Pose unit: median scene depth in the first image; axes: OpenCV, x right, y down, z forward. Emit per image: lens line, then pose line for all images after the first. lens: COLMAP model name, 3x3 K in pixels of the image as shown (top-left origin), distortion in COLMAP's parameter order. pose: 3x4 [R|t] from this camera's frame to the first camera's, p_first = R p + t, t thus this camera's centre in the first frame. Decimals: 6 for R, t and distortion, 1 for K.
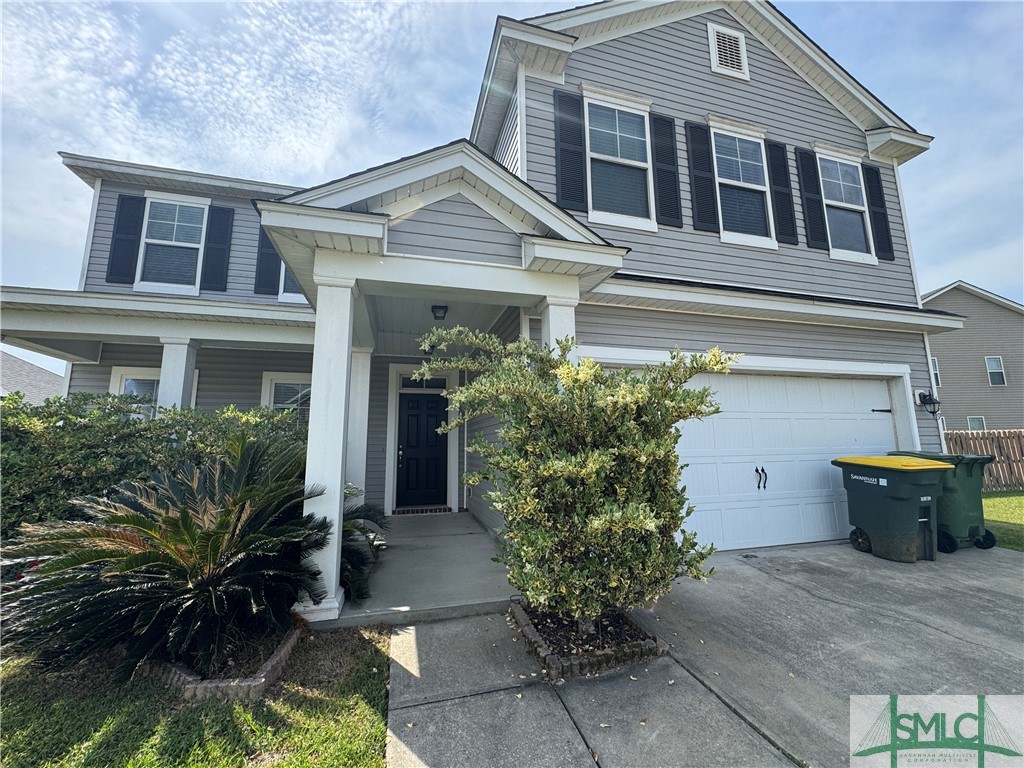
lens RADIAL K [[406.7, 0, 512.0], [0, 406.7, 384.0], [0, 0, 1]] dist [0.000276, 0.000033]
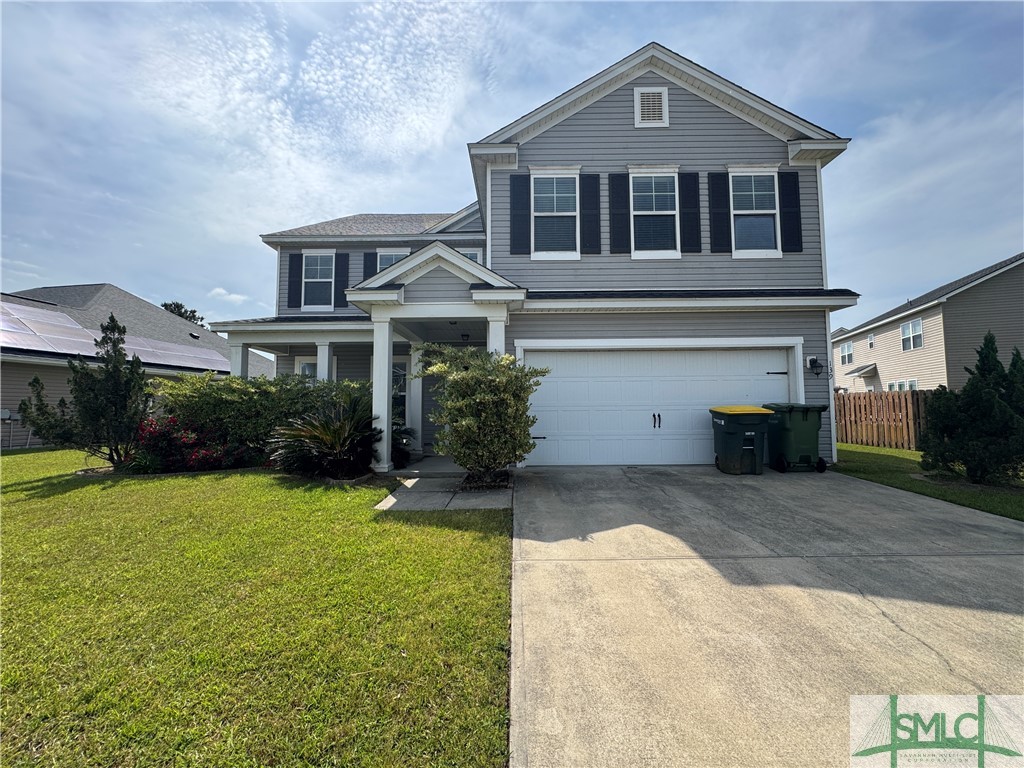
lens RADIAL K [[406.7, 0, 512.0], [0, 406.7, 384.0], [0, 0, 1]] dist [0.000276, 0.000033]
pose [[0.961011, -0.013070, -0.276200, 0.479294], [0.037468, 0.995824, 0.083246, -0.043118], [0.273958, -0.090349, 0.957488, -0.518637]]
